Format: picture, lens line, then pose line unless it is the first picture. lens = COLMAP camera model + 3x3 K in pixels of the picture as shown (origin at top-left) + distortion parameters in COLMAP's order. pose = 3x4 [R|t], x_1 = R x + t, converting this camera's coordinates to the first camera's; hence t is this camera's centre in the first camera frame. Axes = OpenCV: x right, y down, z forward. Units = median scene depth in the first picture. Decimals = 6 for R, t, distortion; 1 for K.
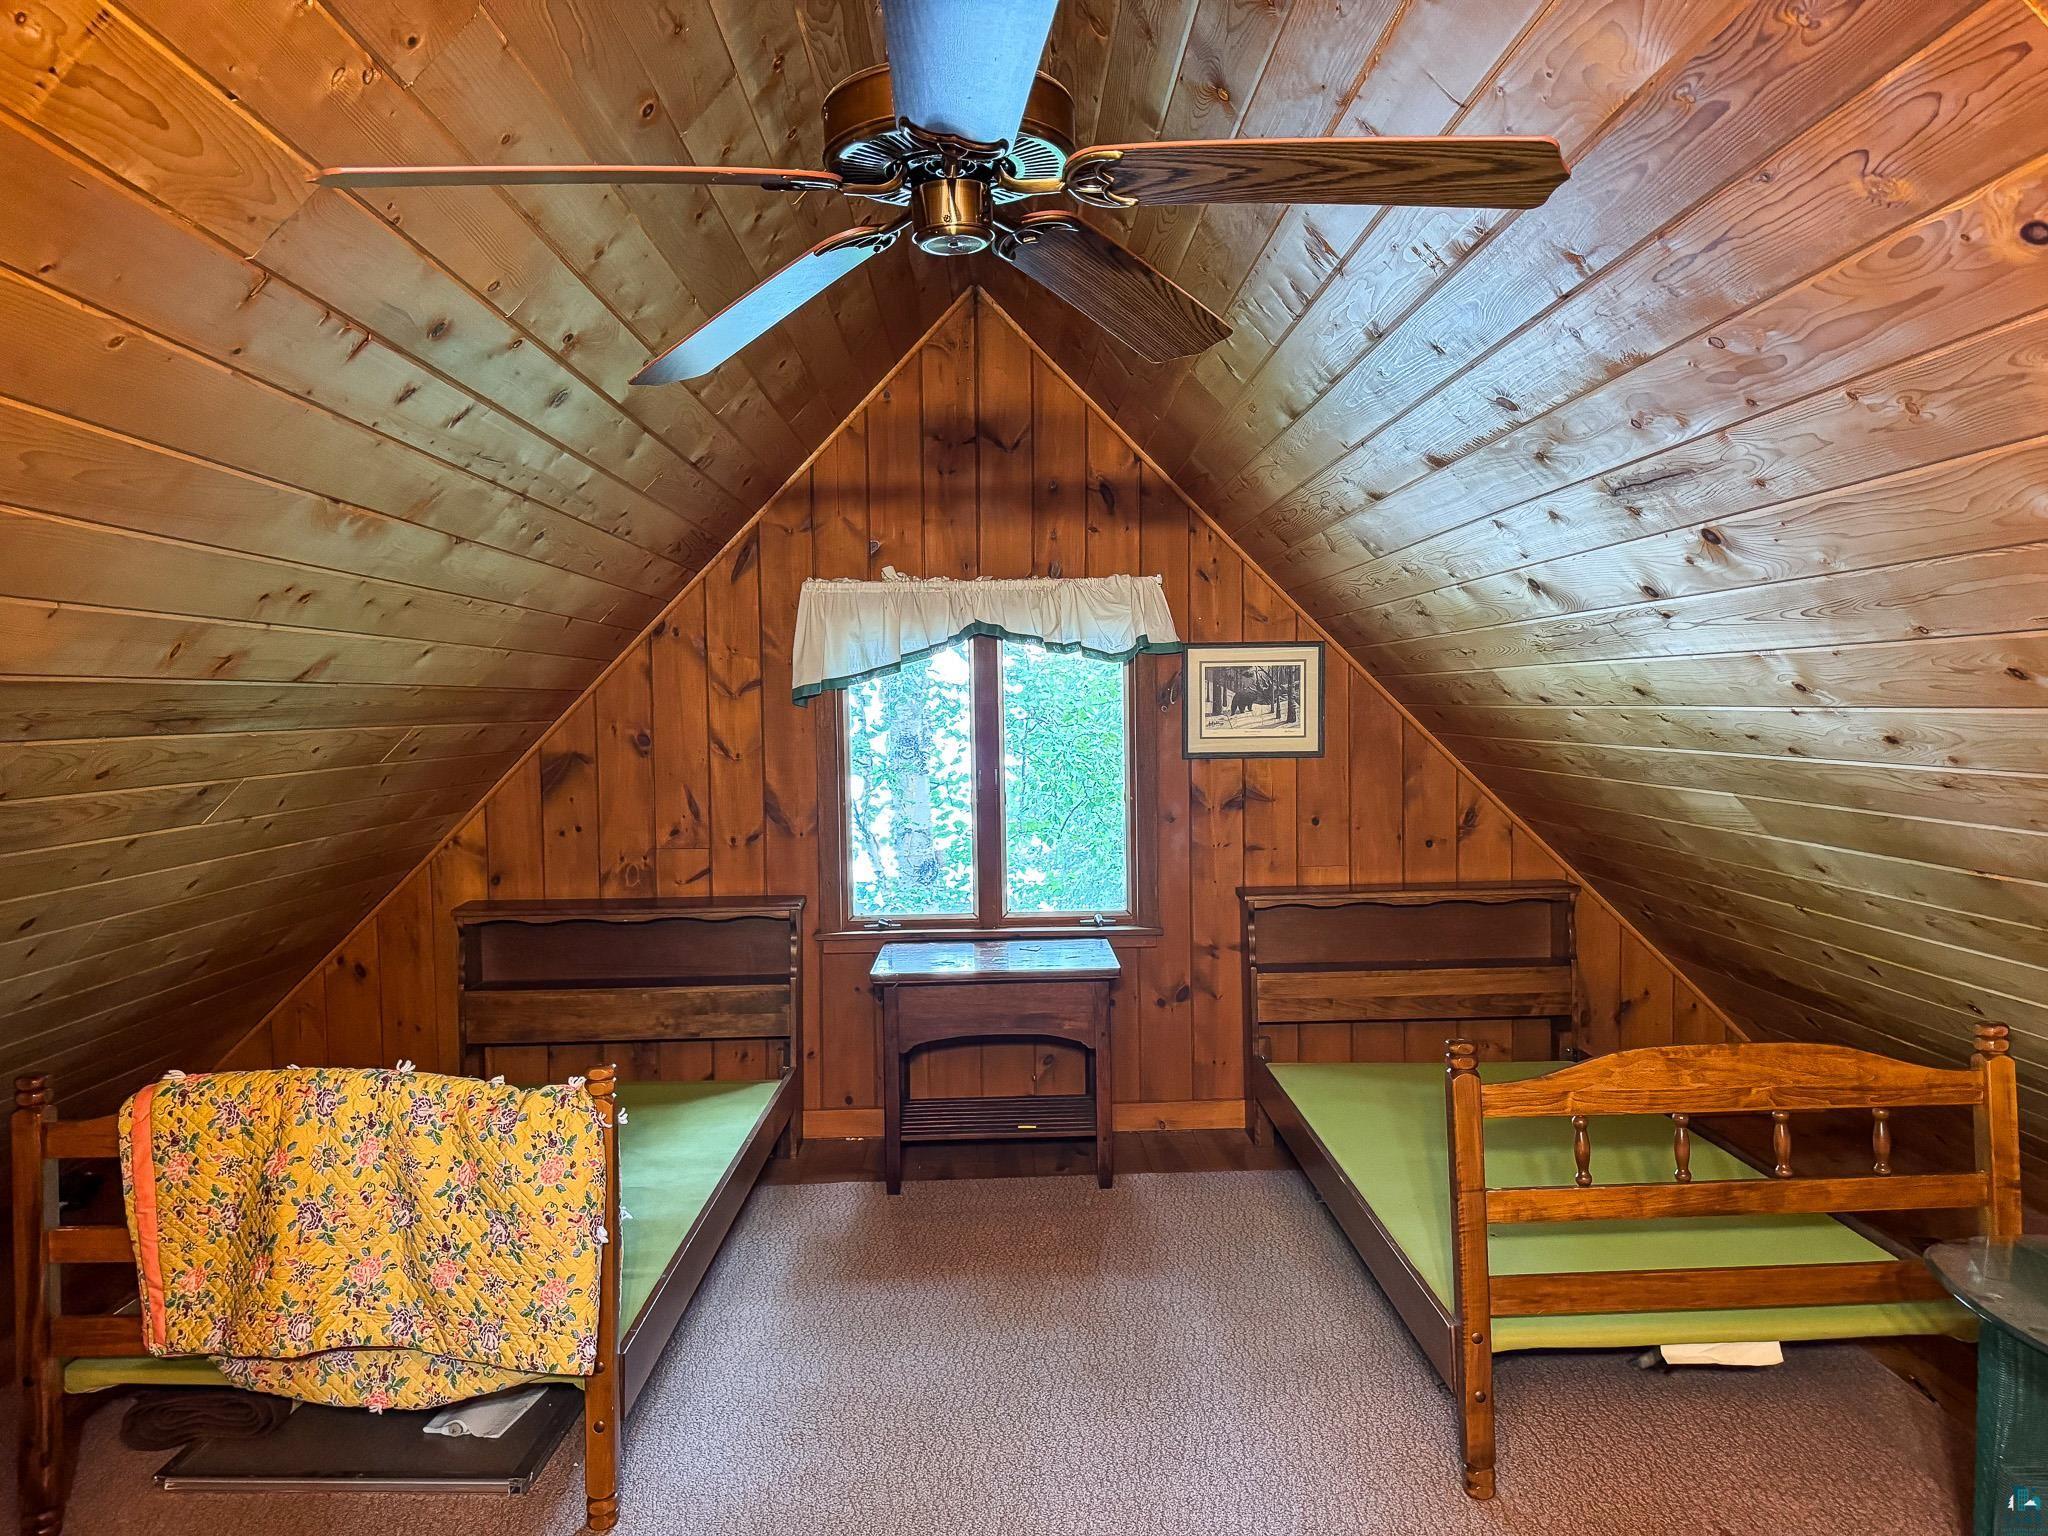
lens RADIAL K [[1437.2, 0, 1025.4], [0, 1437.2, 764.3], [0, 0, 1]] dist [0.049027, -0.035377]
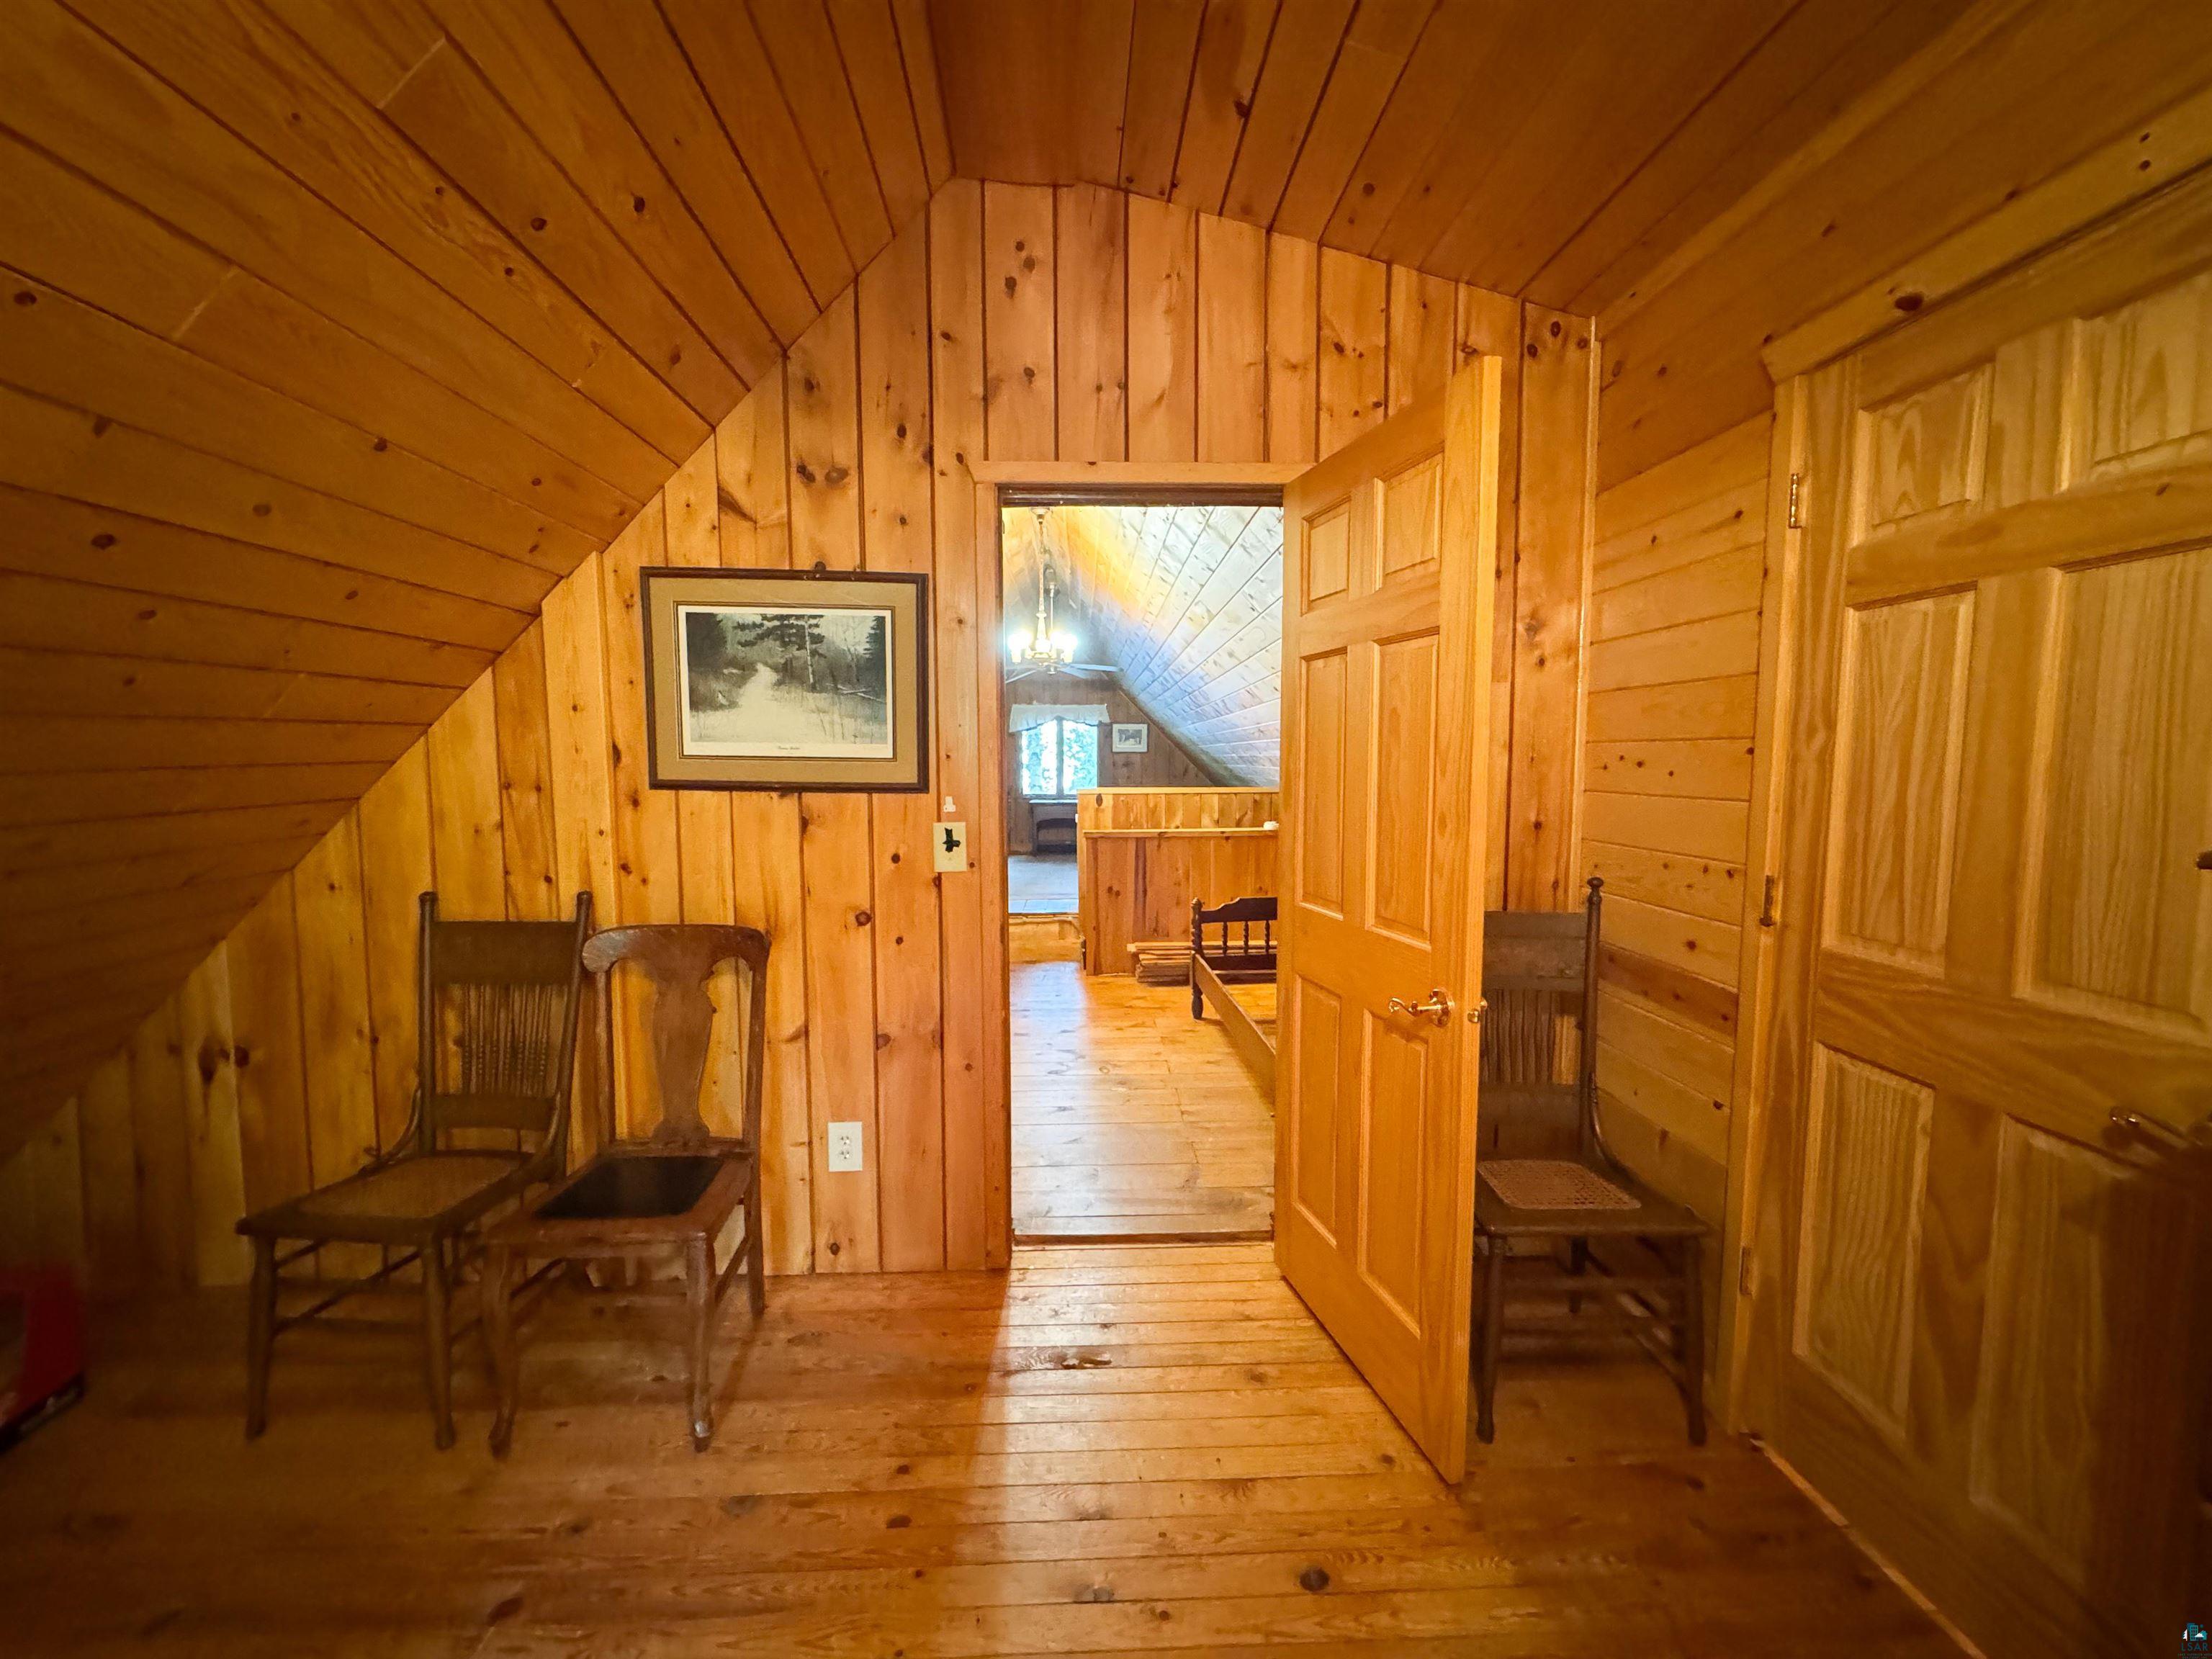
lens RADIAL K [[887.3, 0, 1109.3], [0, 887.3, 823.1], [0, 0, 1]] dist [-0.007117, 0.000811]
pose [[0.999557, 0.019451, 0.022543, 0.055036], [-0.020328, 0.999018, 0.039364, 0.088537], [-0.021756, -0.039805, 0.998971, -1.343754]]
